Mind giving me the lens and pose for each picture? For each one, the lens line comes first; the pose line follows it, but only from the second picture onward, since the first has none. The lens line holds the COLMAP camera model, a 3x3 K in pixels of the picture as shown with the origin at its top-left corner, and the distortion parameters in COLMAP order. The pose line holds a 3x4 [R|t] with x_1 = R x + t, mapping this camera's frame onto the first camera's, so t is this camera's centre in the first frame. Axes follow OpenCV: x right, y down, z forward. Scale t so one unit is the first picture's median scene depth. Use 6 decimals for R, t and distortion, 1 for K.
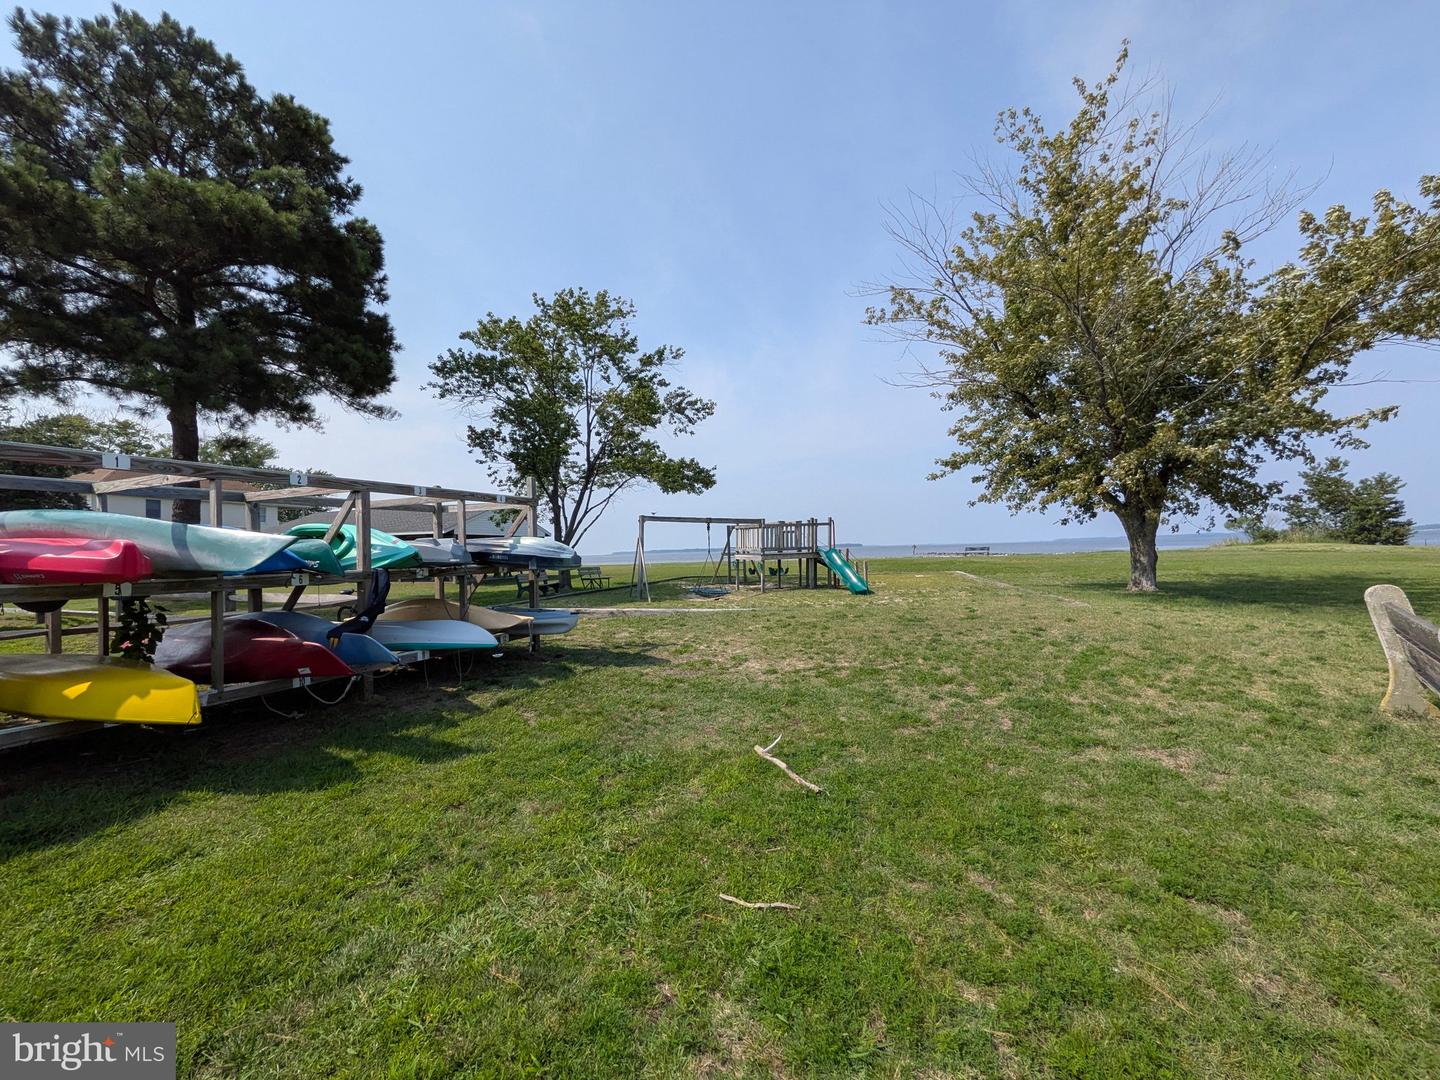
lens RADIAL K [[567.6, 0, 718.2], [0, 567.6, 539.9], [0, 0, 1]] dist [0.005945, 0.000148]
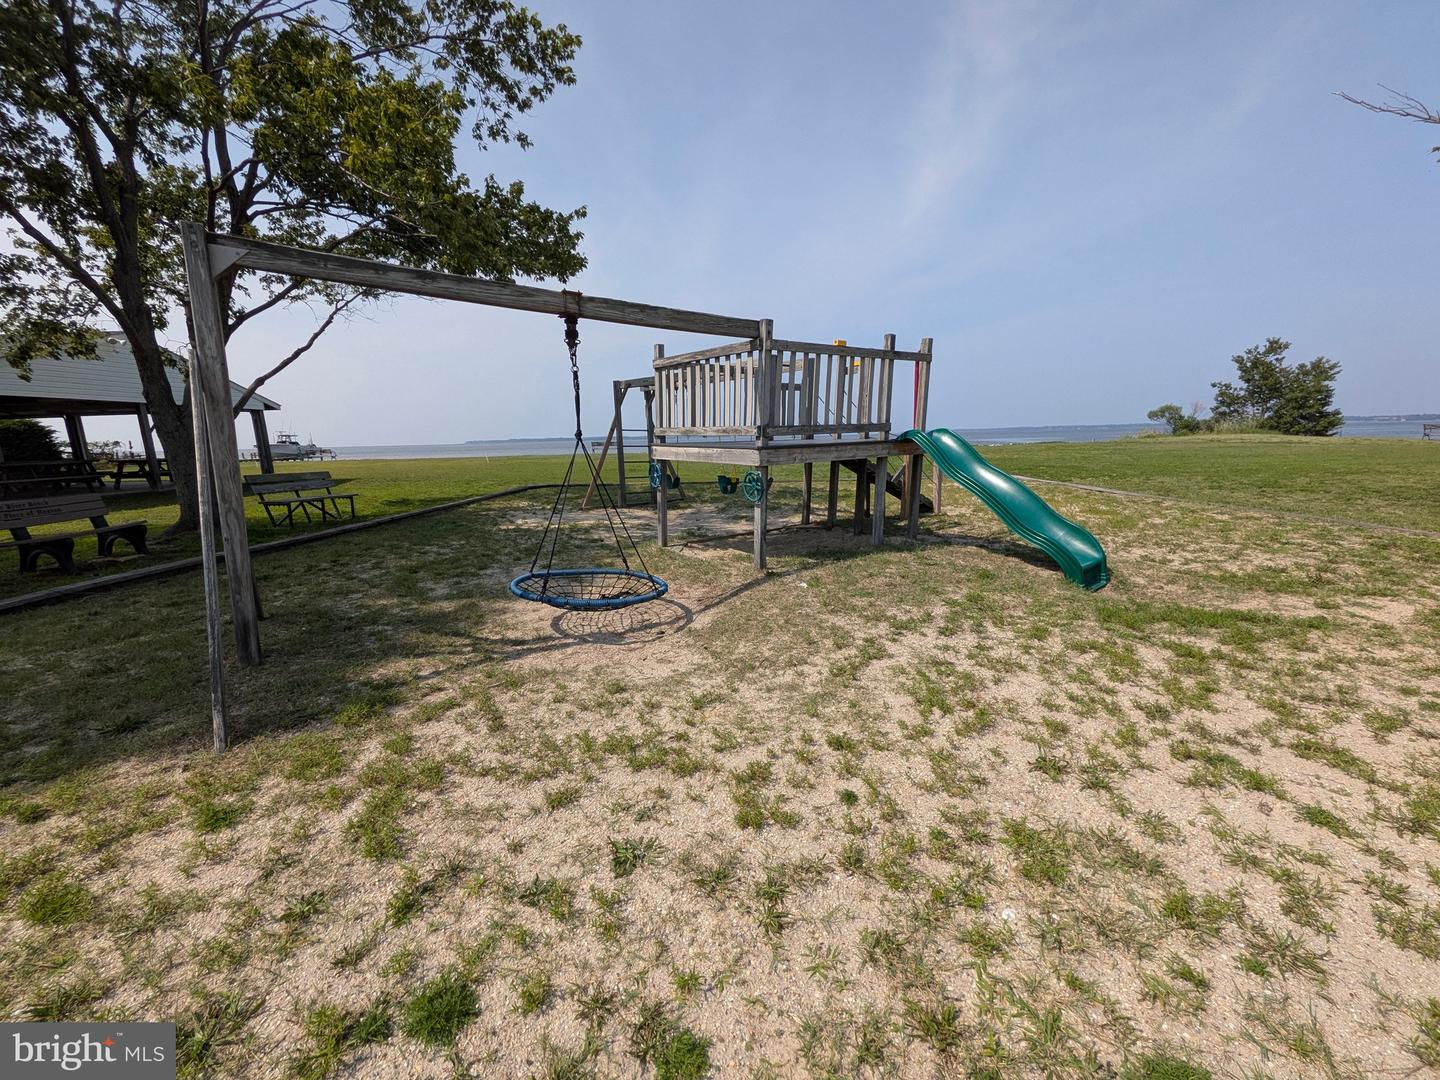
lens RADIAL K [[567.6, 0, 720.3], [0, 567.6, 541.8], [0, 0, 1]] dist [0.005945, 0.000148]
pose [[0.974081, -0.035259, 0.223434, -0.012341], [-0.008380, 0.981473, 0.191416, 0.017362], [-0.226044, -0.188327, 0.955739, 0.689569]]
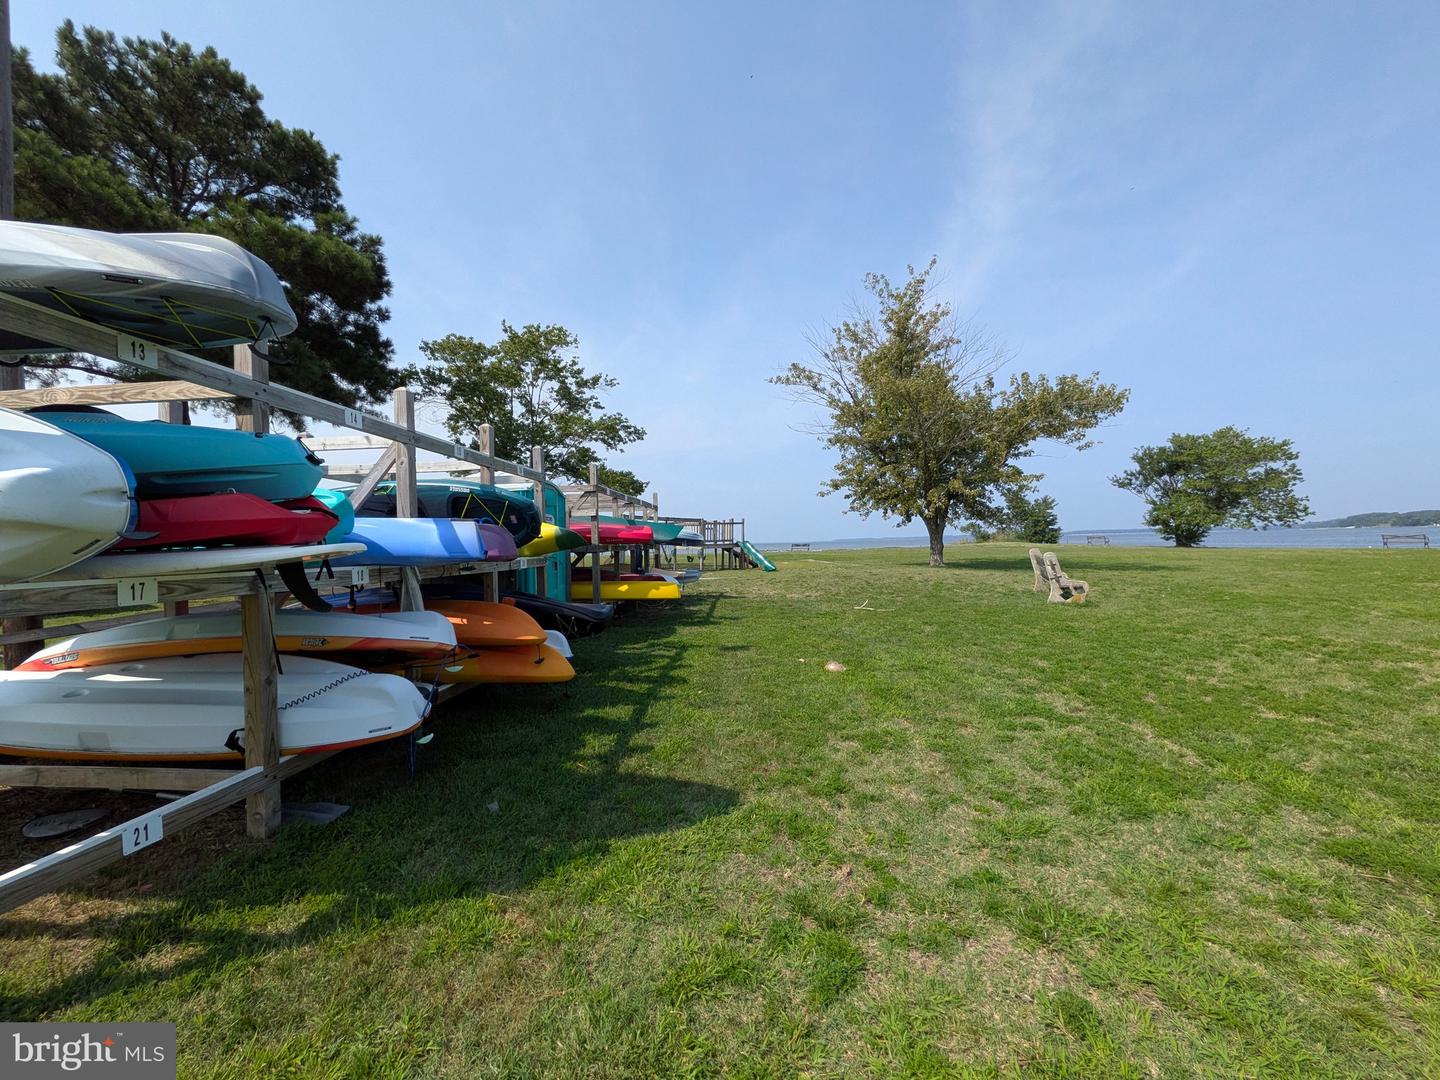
lens RADIAL K [[567.6, 0, 719.0], [0, 567.6, 540.0], [0, 0, 1]] dist [0.005945, 0.000148]
pose [[0.944520, 0.009007, 0.328332, -0.322827], [-0.010553, 0.999940, 0.002925, 0.009288], [-0.328286, -0.006228, 0.944558, -0.297879]]
